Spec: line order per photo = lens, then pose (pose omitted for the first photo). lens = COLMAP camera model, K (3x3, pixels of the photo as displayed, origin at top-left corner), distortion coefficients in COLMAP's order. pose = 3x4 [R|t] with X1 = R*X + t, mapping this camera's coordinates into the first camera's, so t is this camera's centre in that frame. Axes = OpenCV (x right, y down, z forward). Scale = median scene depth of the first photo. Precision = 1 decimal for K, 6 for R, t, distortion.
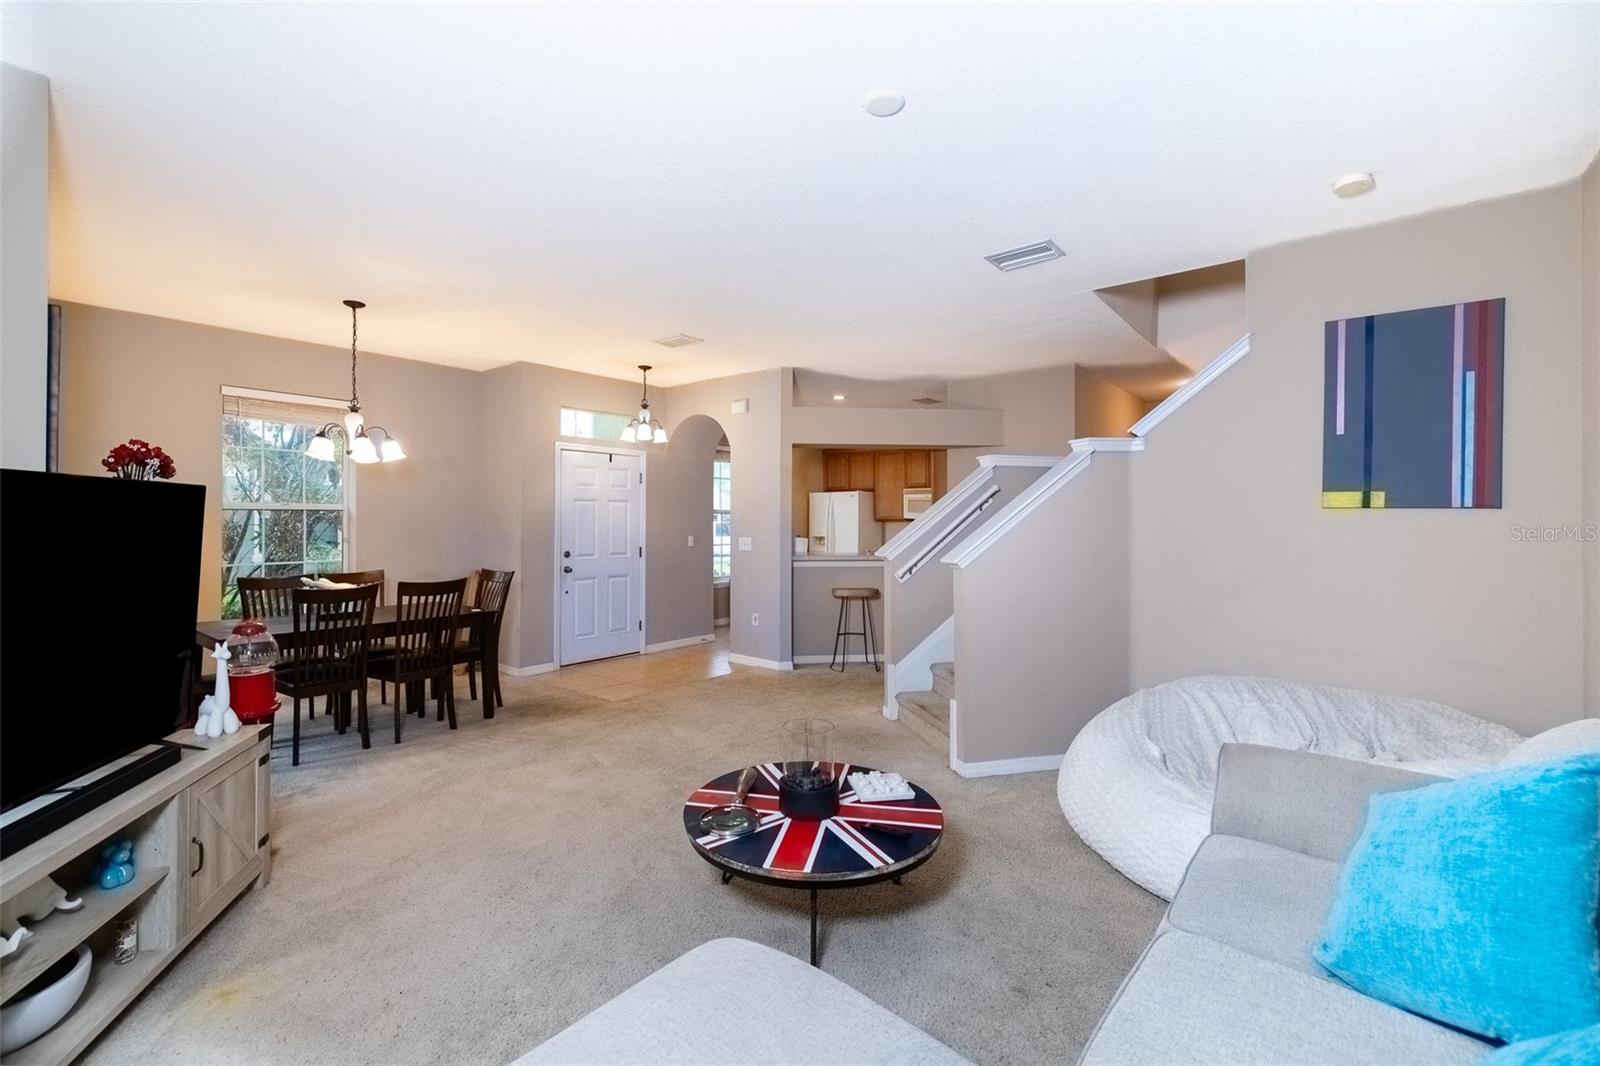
lens RADIAL K [[698.5, 0, 801.1], [0, 698.5, 518.2], [0, 0, 1]] dist [0.000454, -0.000002]
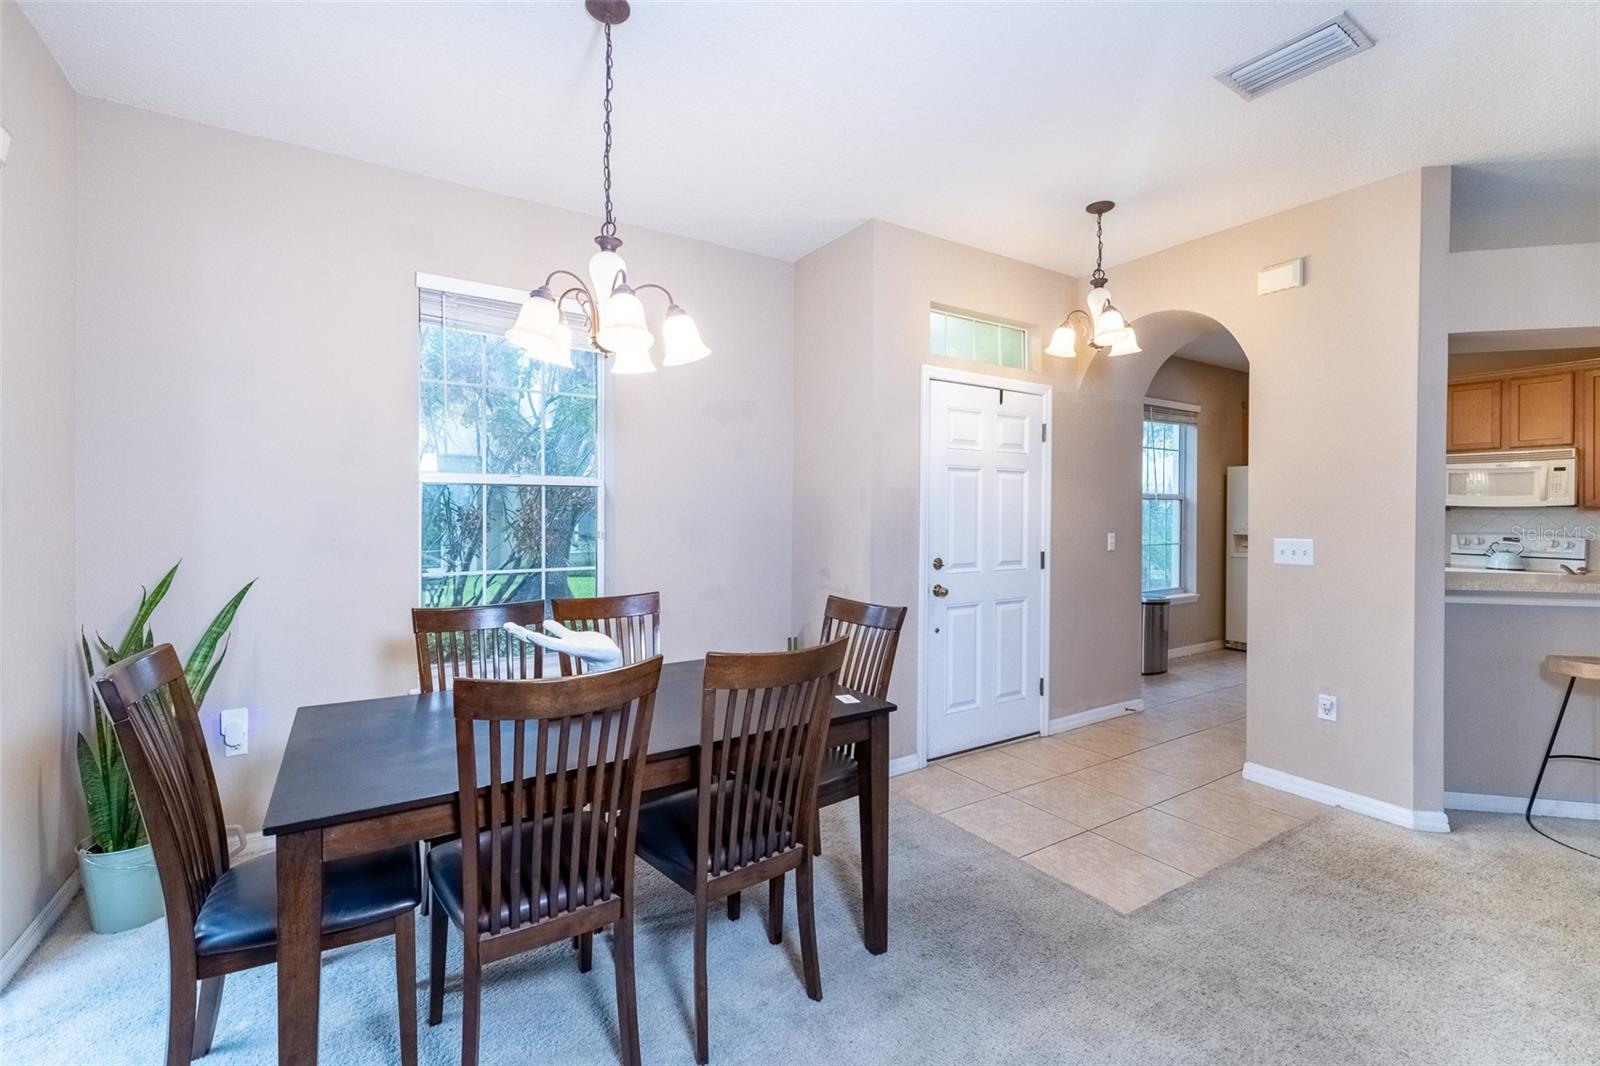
lens RADIAL K [[680.3, 0, 787.2], [0, 680.3, 516.8], [0, 0, 1]] dist [0.002388, 0.000490]
pose [[0.946278, 0.003745, -0.323332, -0.271743], [-0.001657, 0.999976, 0.006732, 0.009754], [0.323349, -0.005835, 0.946262, 0.434715]]
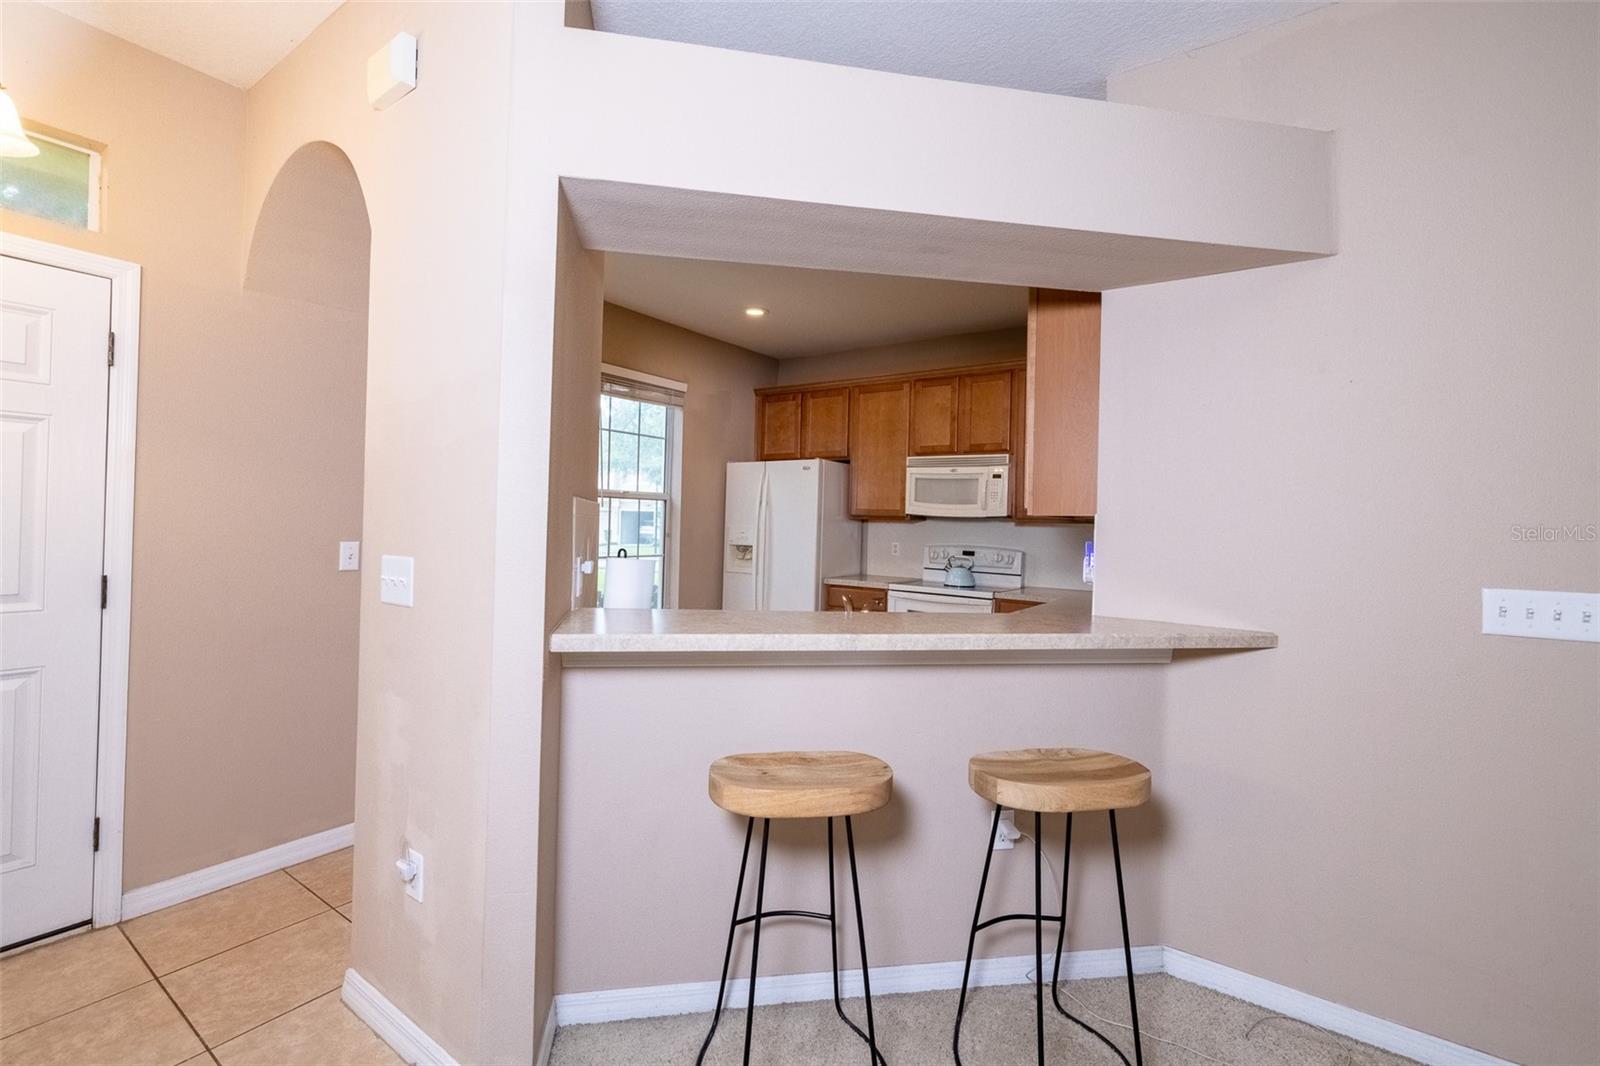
lens RADIAL K [[698.5, 0, 801.1], [0, 698.5, 518.2], [0, 0, 1]] dist [0.000454, -0.000002]
pose [[0.997759, 0.025873, 0.061707, 0.058767], [-0.025704, 0.999663, -0.003536, 0.010293], [-0.061778, 0.001942, 0.998088, 0.741253]]
